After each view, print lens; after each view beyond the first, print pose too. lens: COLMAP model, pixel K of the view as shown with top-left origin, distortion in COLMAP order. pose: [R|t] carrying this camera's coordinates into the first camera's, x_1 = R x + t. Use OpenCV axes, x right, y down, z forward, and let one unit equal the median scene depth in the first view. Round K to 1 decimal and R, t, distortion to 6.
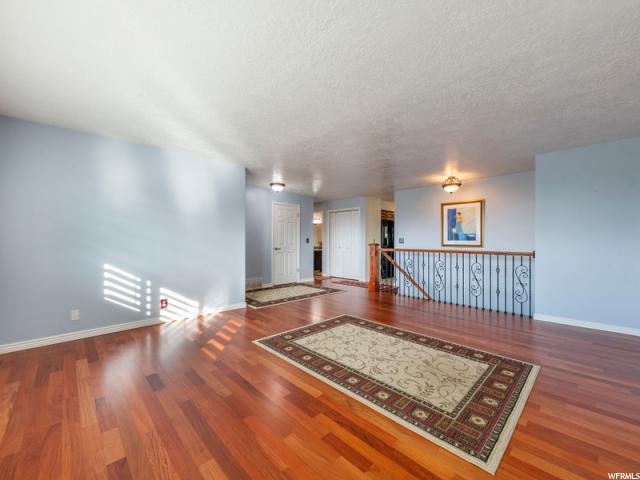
lens RADIAL K [[263.1, 0, 321.8], [0, 263.1, 237.1], [0, 0, 1]] dist [0.002685, 0.000014]
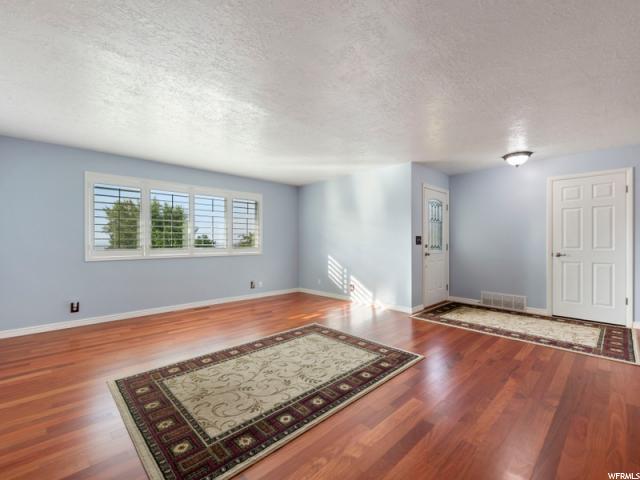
lens RADIAL K [[285.5, 0, 320.9], [0, 285.5, 243.1], [0, 0, 1]] dist [-0.000587, 0.000082]
pose [[-0.000507, 0.005097, -0.999987, 1.015377], [0.012721, 0.999906, 0.005090, 0.015097], [0.999919, -0.012718, -0.000571, 0.978005]]
